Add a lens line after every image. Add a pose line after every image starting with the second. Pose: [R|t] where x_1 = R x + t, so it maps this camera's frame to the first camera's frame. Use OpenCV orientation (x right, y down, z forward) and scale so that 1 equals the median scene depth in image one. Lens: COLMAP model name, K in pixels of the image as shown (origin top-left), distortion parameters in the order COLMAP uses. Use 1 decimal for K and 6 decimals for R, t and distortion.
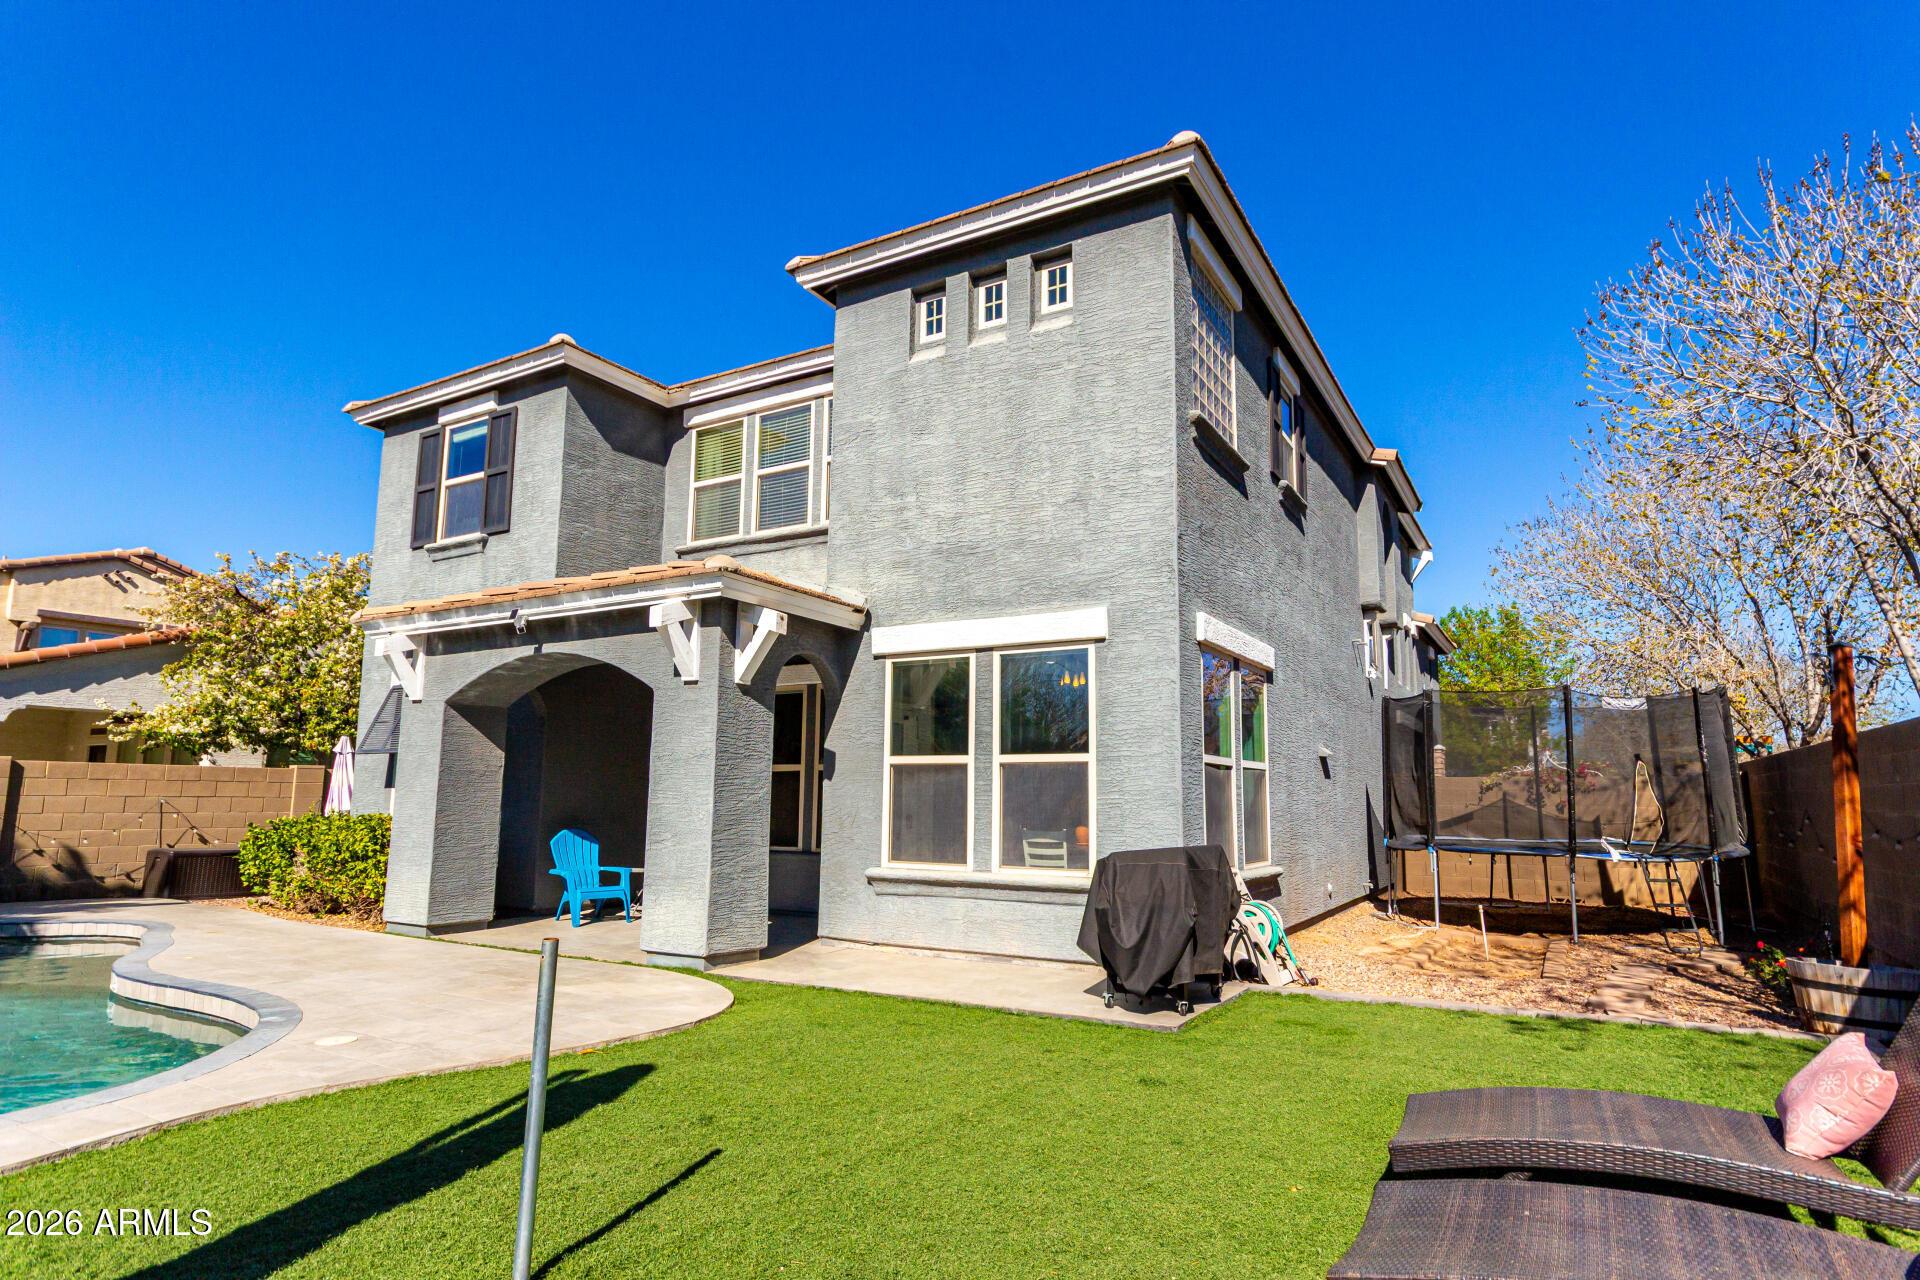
lens RADIAL K [[1033.7, 0, 958.9], [0, 1033.7, 663.3], [0, 0, 1]] dist [-0.008074, 0.006975]
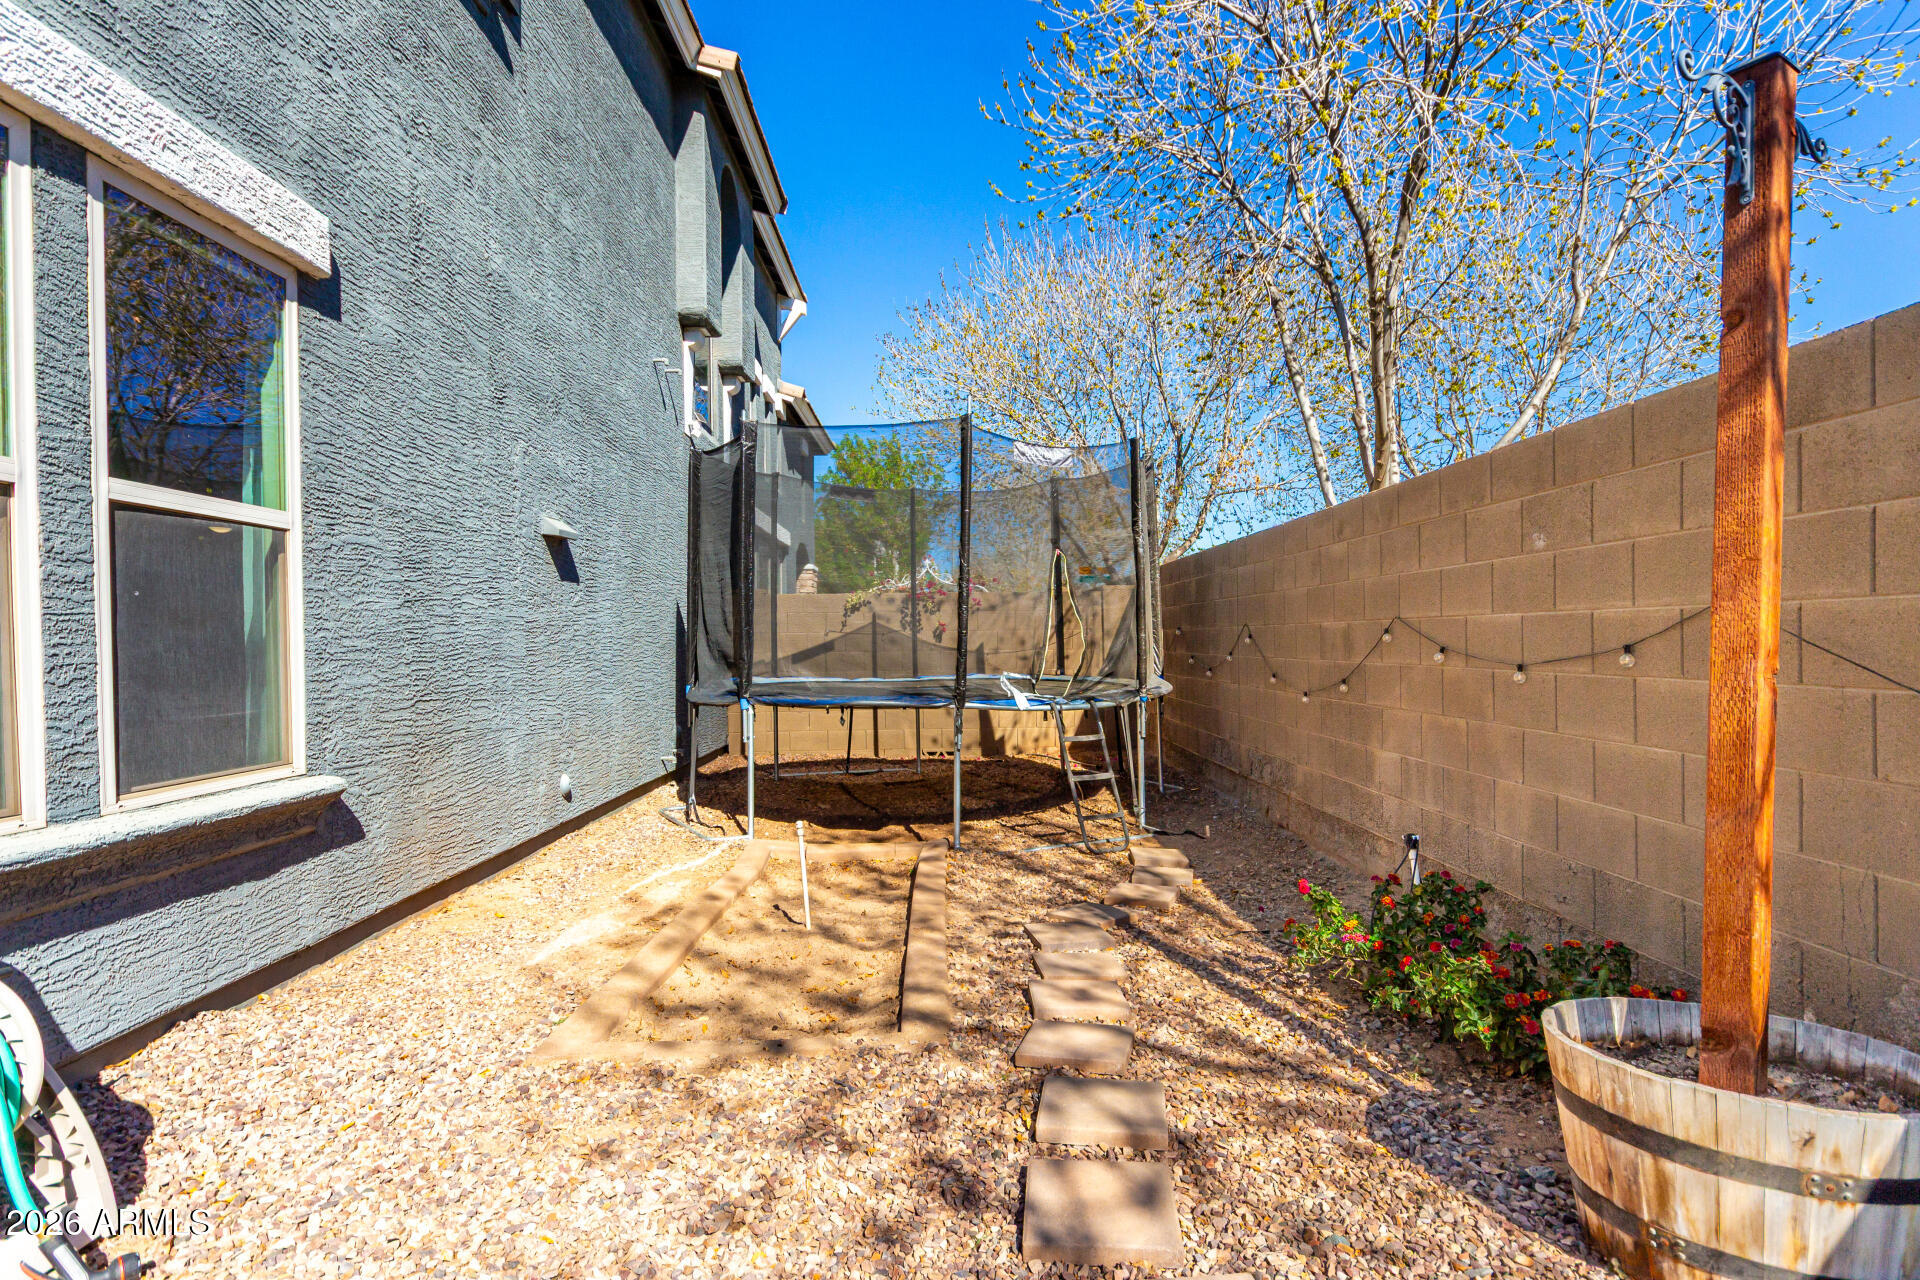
lens RADIAL K [[1033.7, 0, 959.9], [0, 1033.7, 644.2], [0, 0, 1]] dist [-0.008074, 0.006975]
pose [[0.851116, -0.020514, 0.524577, 0.211931], [-0.050405, 0.991427, 0.120550, 0.059886], [-0.522552, -0.129043, 0.842785, 0.376679]]
